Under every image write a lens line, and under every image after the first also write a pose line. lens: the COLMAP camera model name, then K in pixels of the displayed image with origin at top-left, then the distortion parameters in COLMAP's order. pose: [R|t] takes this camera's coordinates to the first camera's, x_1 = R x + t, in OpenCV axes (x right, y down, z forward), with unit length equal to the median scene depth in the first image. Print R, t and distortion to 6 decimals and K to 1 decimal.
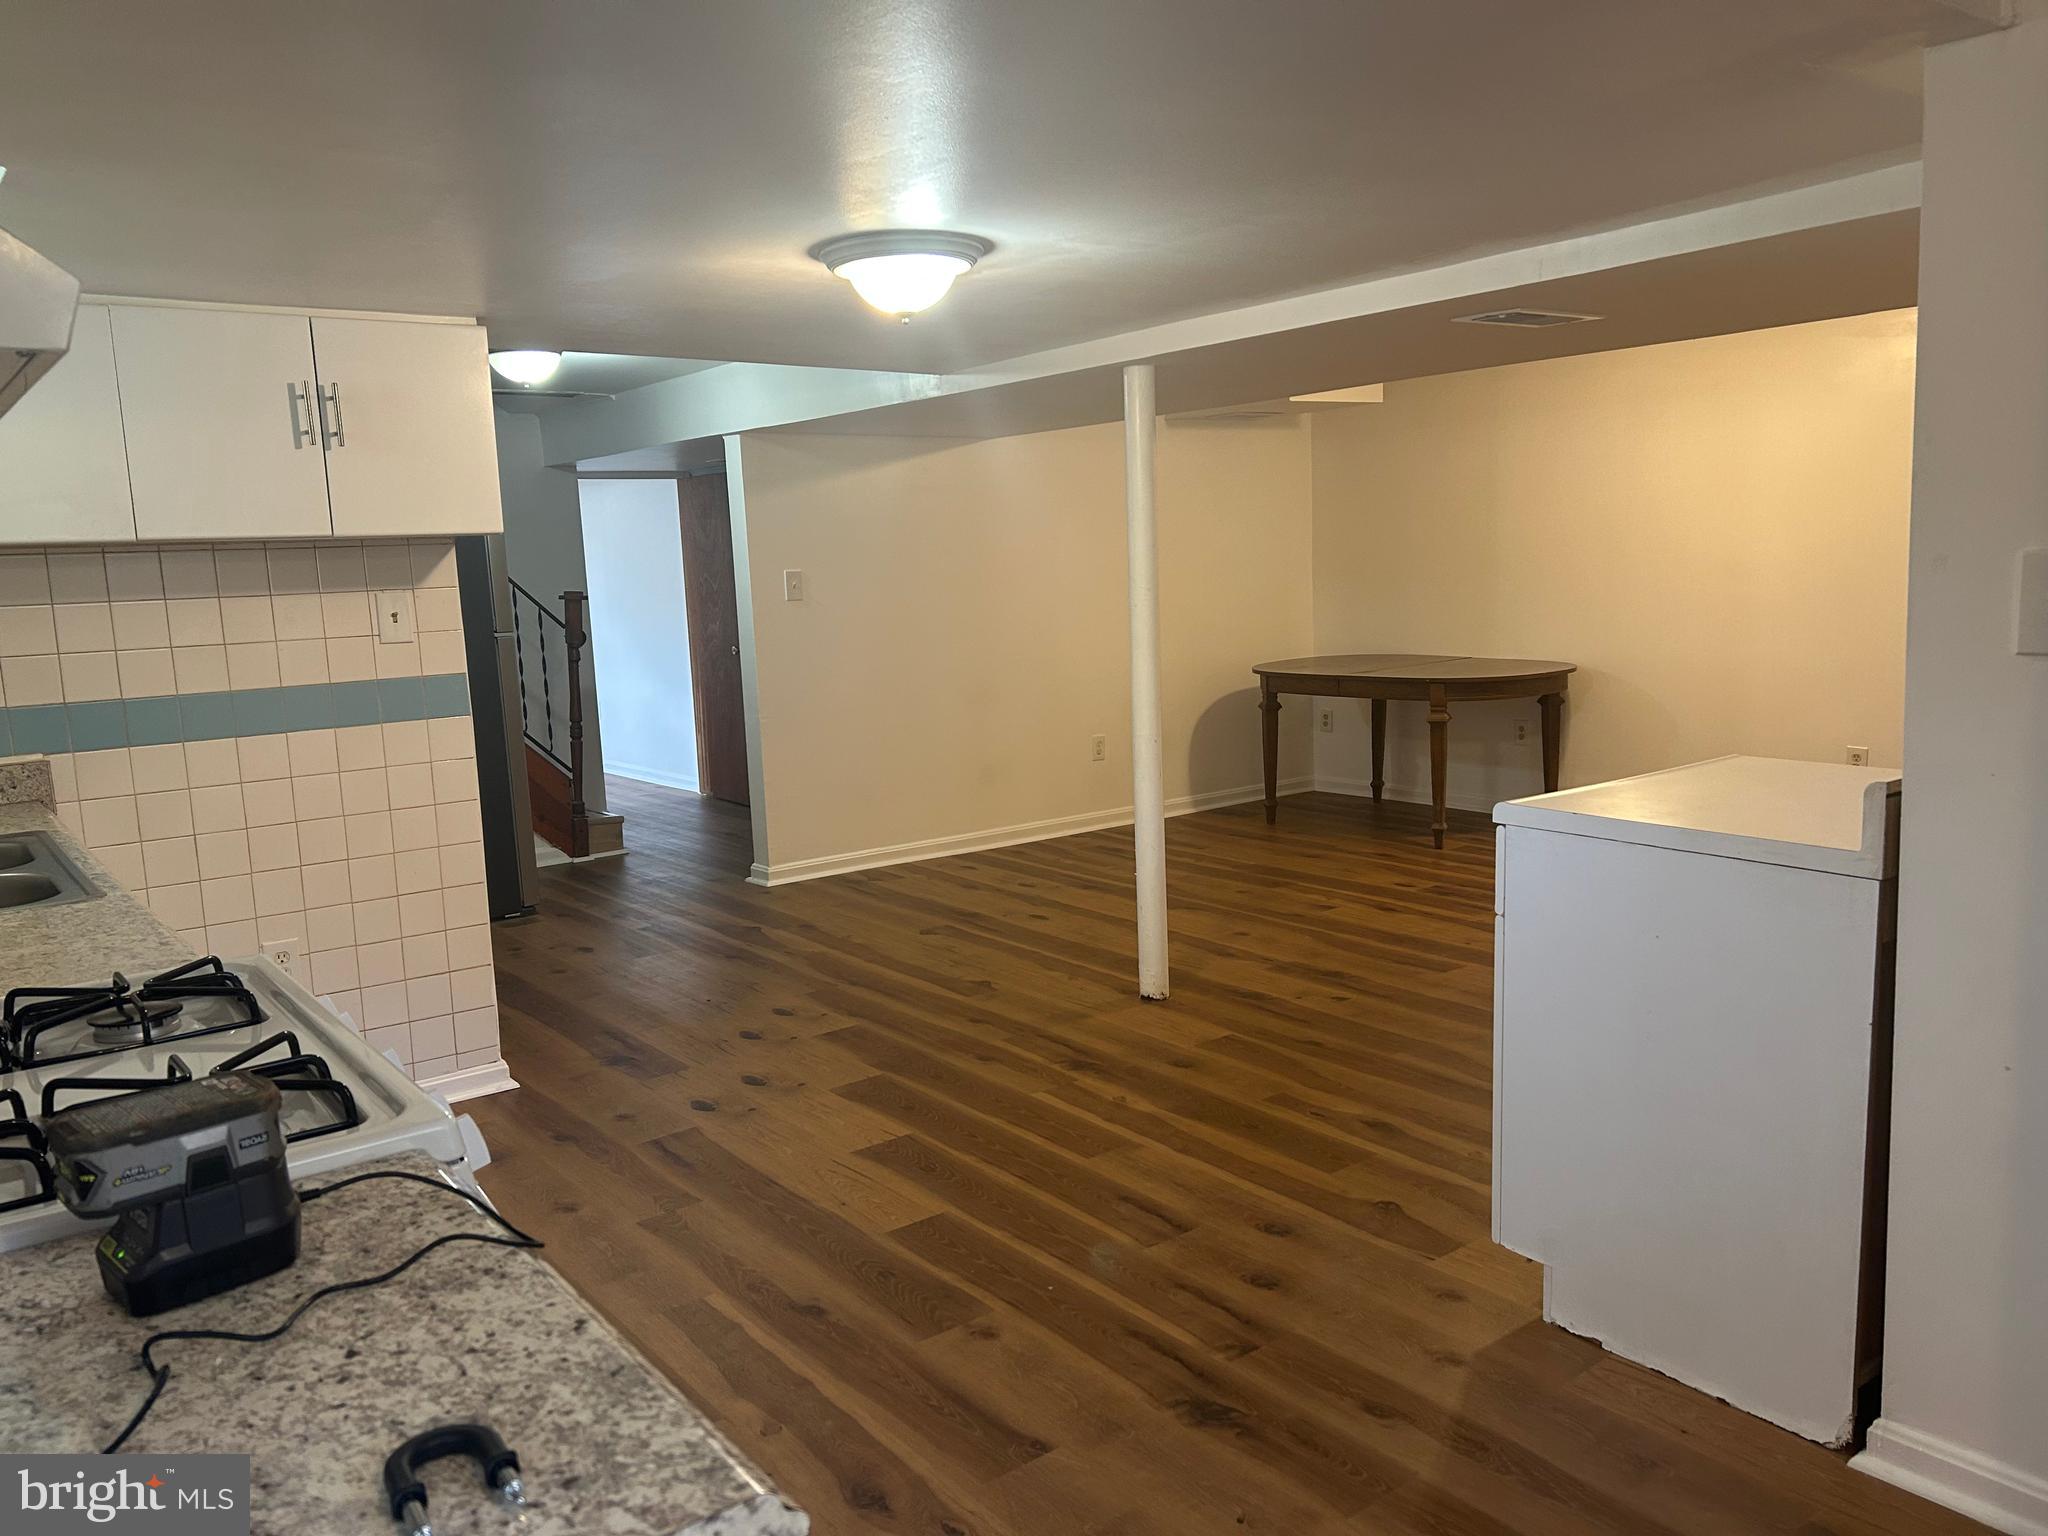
lens RADIAL K [[1548.0, 0, 1023.0], [0, 1548.0, 773.3], [0, 0, 1]] dist [0.007286, -0.000531]
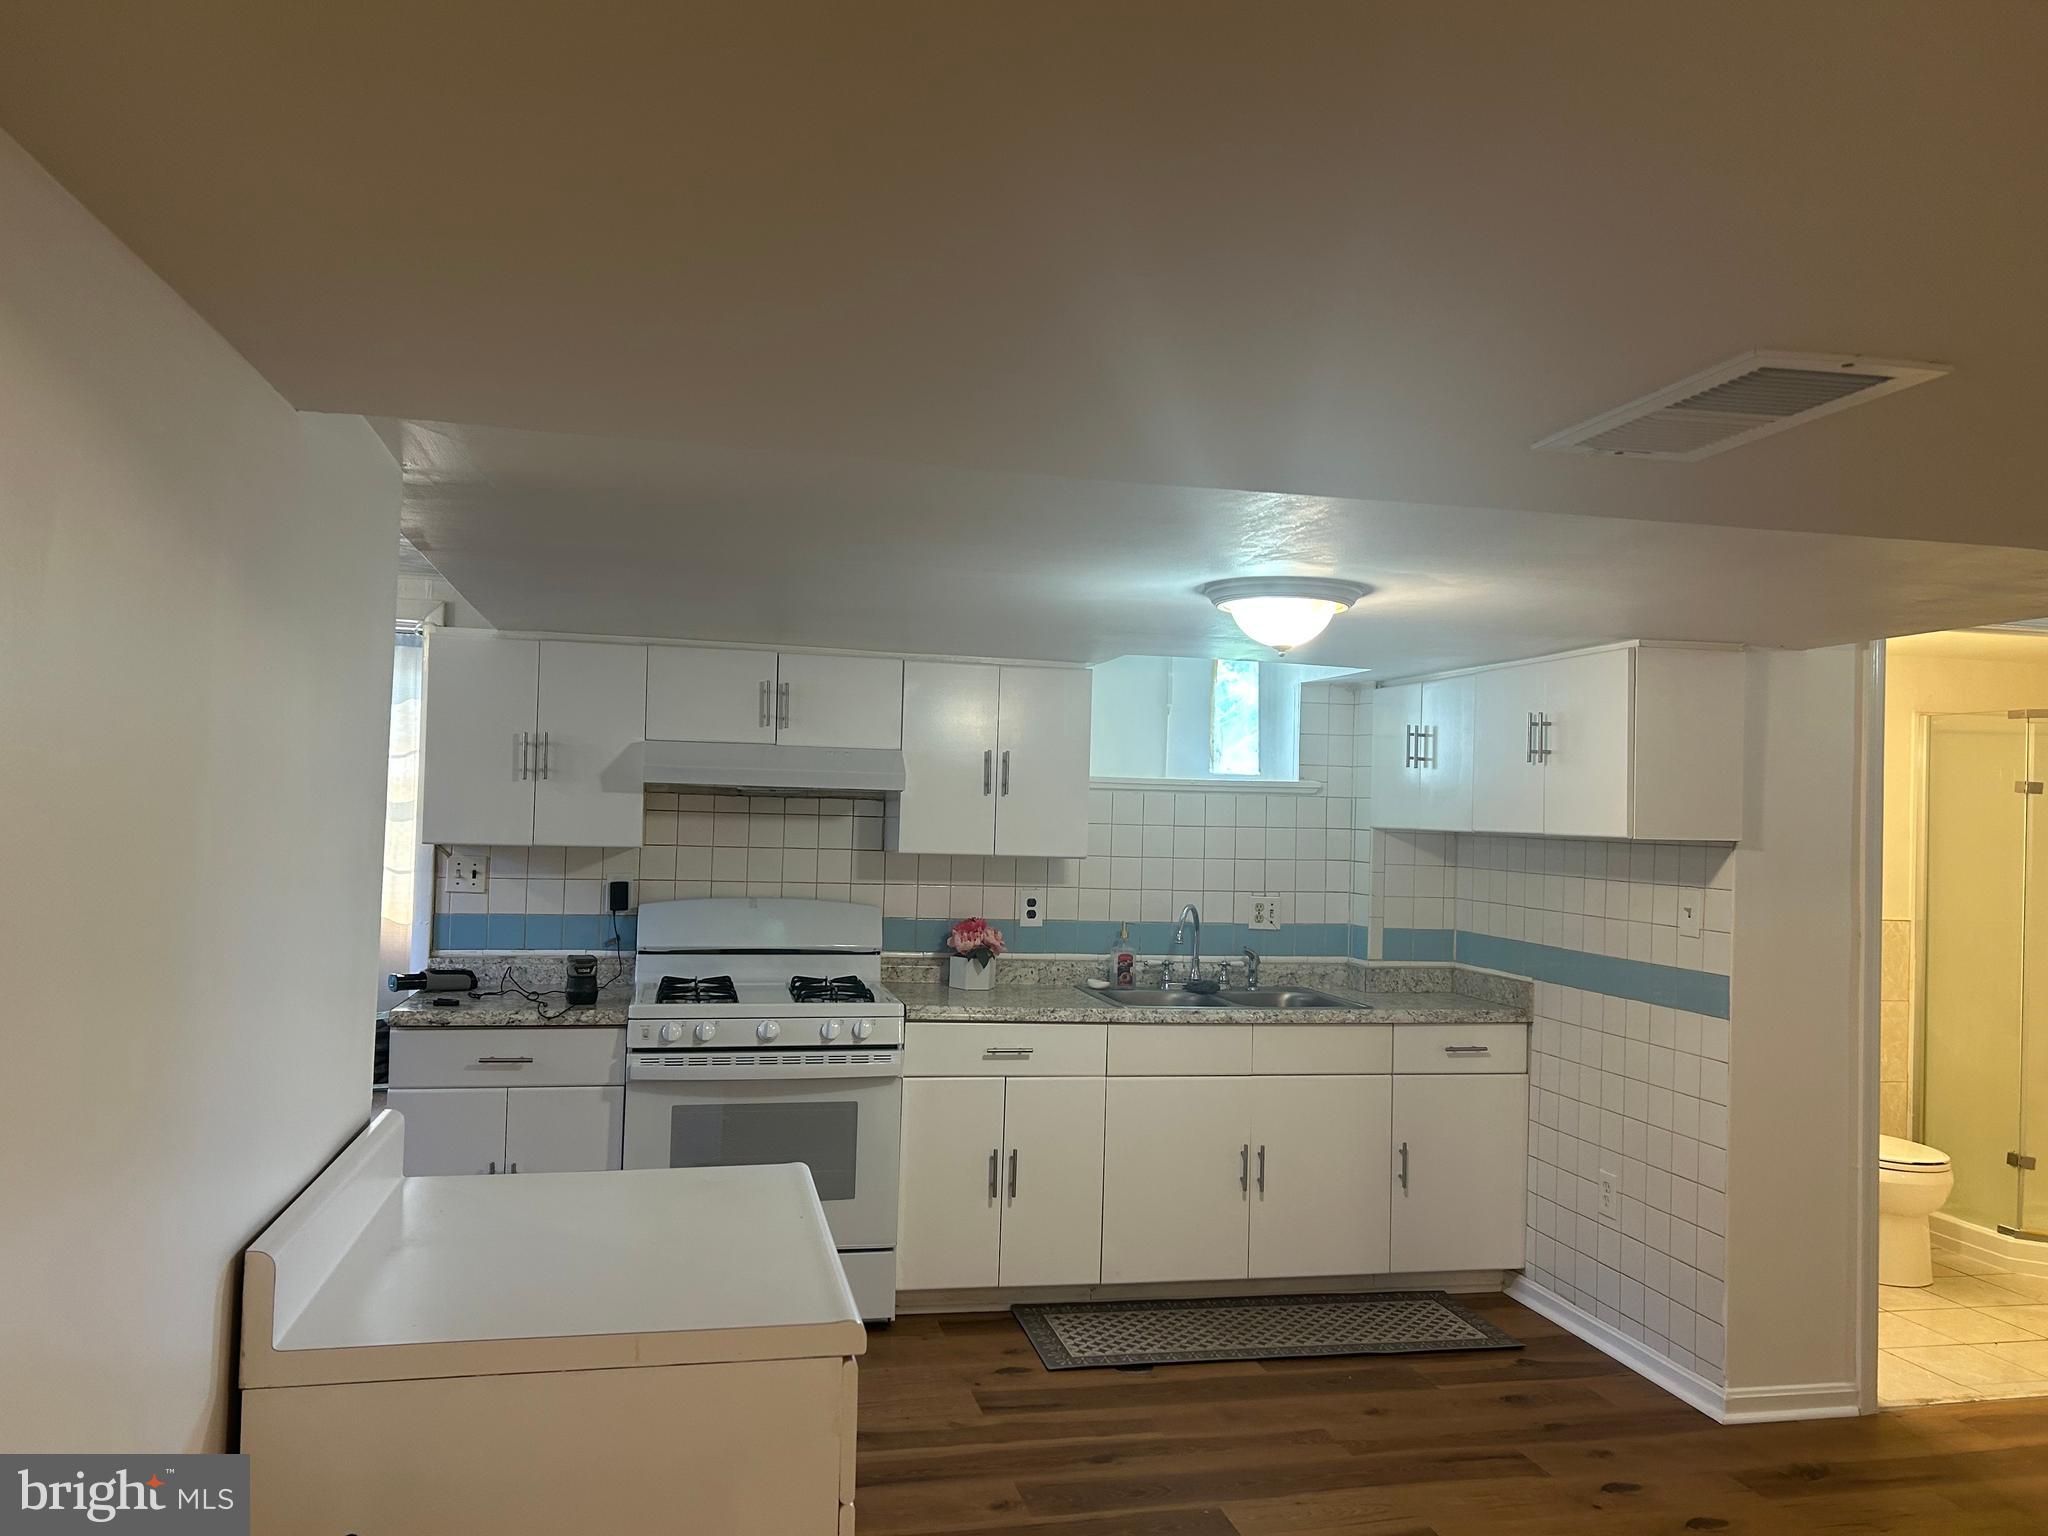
lens RADIAL K [[1548.0, 0, 1023.0], [0, 1548.0, 766.7], [0, 0, 1]] dist [0.007286, -0.000531]
pose [[-0.421017, -0.006168, -0.907032, 0.814759], [-0.150288, 0.986630, 0.063049, -0.213792], [0.894516, 0.162861, -0.416314, 1.099024]]
